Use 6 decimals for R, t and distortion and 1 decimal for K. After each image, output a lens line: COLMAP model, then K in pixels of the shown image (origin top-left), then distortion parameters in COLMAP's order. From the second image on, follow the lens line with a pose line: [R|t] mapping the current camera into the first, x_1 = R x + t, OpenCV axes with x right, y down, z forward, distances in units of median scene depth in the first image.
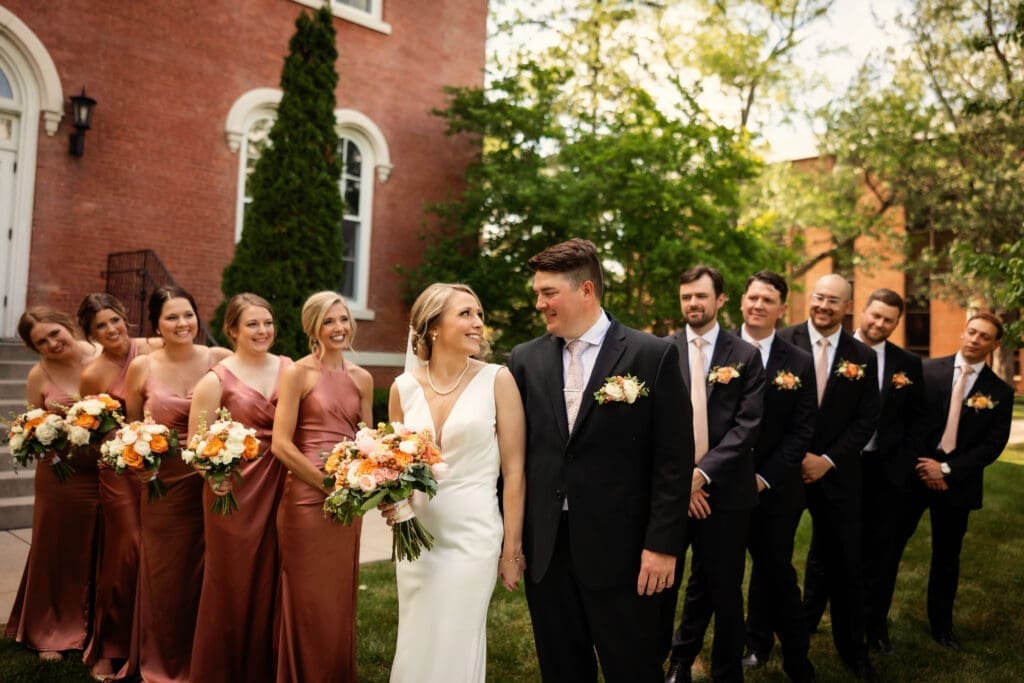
lens RADIAL K [[885.5, 0, 526.5], [0, 885.5, 310.8], [0, 0, 1]] dist [-0.004003, 0.002429]
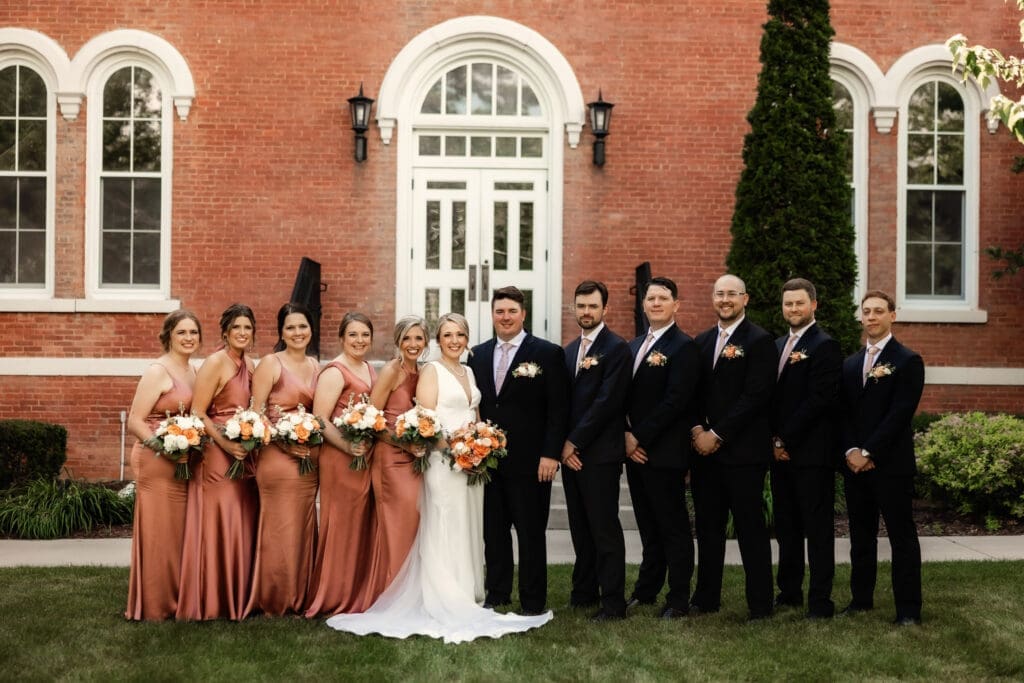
lens RADIAL K [[1614.4, 0, 550.3], [0, 1614.4, 339.9], [0, 0, 1]] dist [0.005121, 0.019736]
pose [[0.726459, -0.043412, -0.685837, 0.618243], [0.055614, 0.998443, -0.004292, 0.013322], [0.684956, -0.035024, 0.727742, -0.283011]]
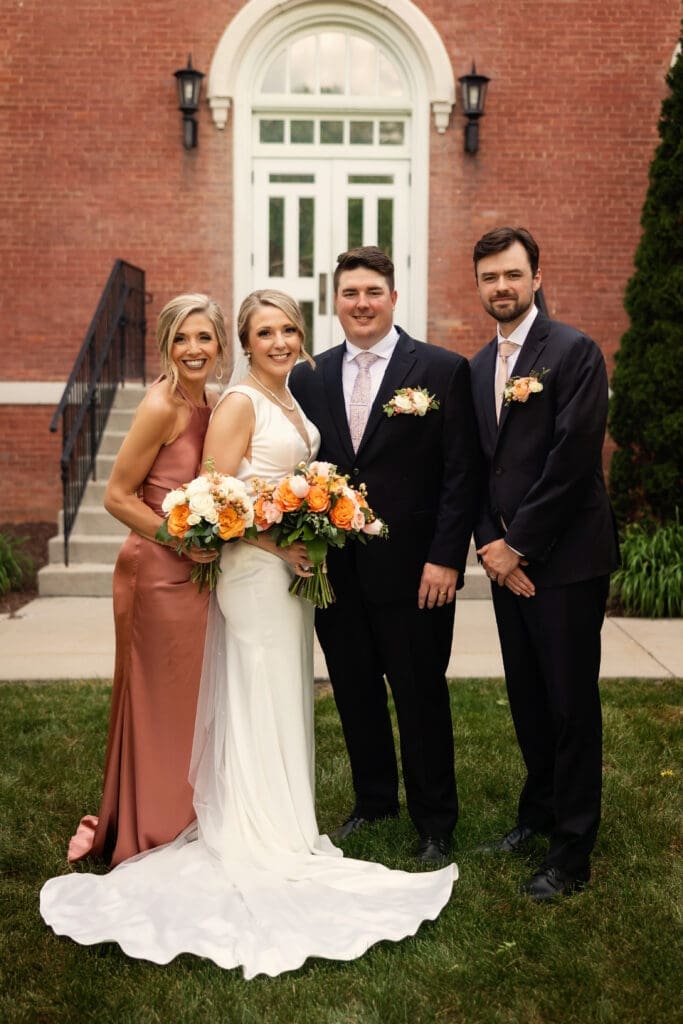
lens RADIAL K [[1345.3, 0, 375.7], [0, 1345.3, 493.2], [0, 0, 1]] dist [-0.010997, 0.030070]
pose [[0.717311, 0.020574, -0.696450, 0.273327], [0.056123, 0.994610, 0.087187, 0.017568], [0.694489, -0.101627, 0.712290, 0.055846]]
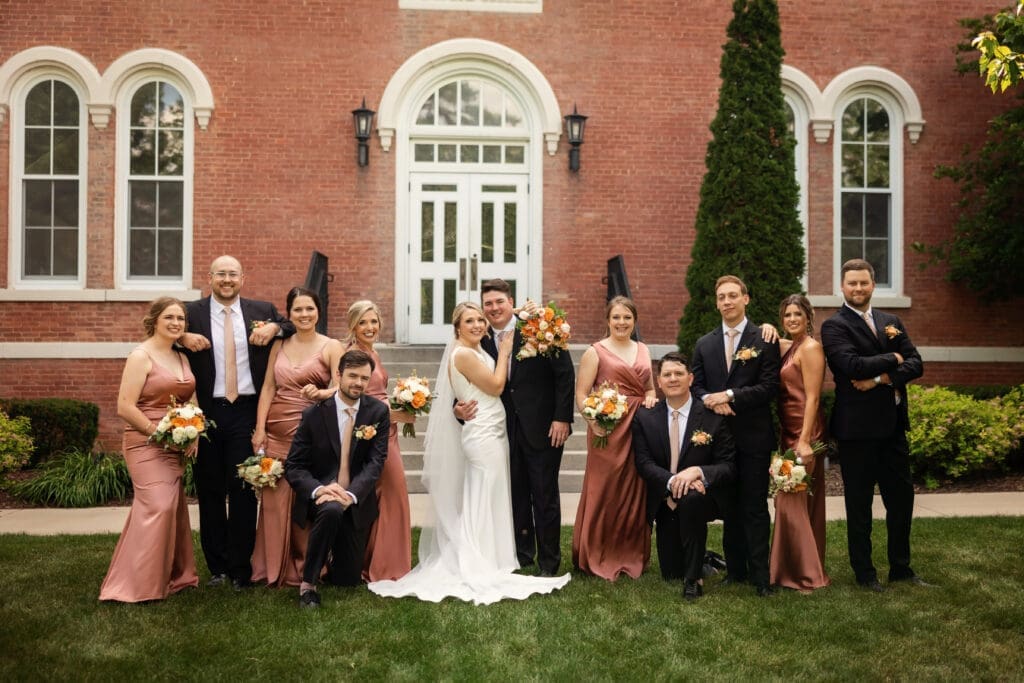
lens RADIAL K [[1354.4, 0, 580.0], [0, 1354.4, 312.5], [0, 0, 1]] dist [-0.001767, 0.009644]
pose [[0.765420, -0.054107, -0.641252, 0.532044], [0.060659, 0.998089, -0.011811, 0.014699], [0.640666, -0.029857, 0.767239, -0.248451]]
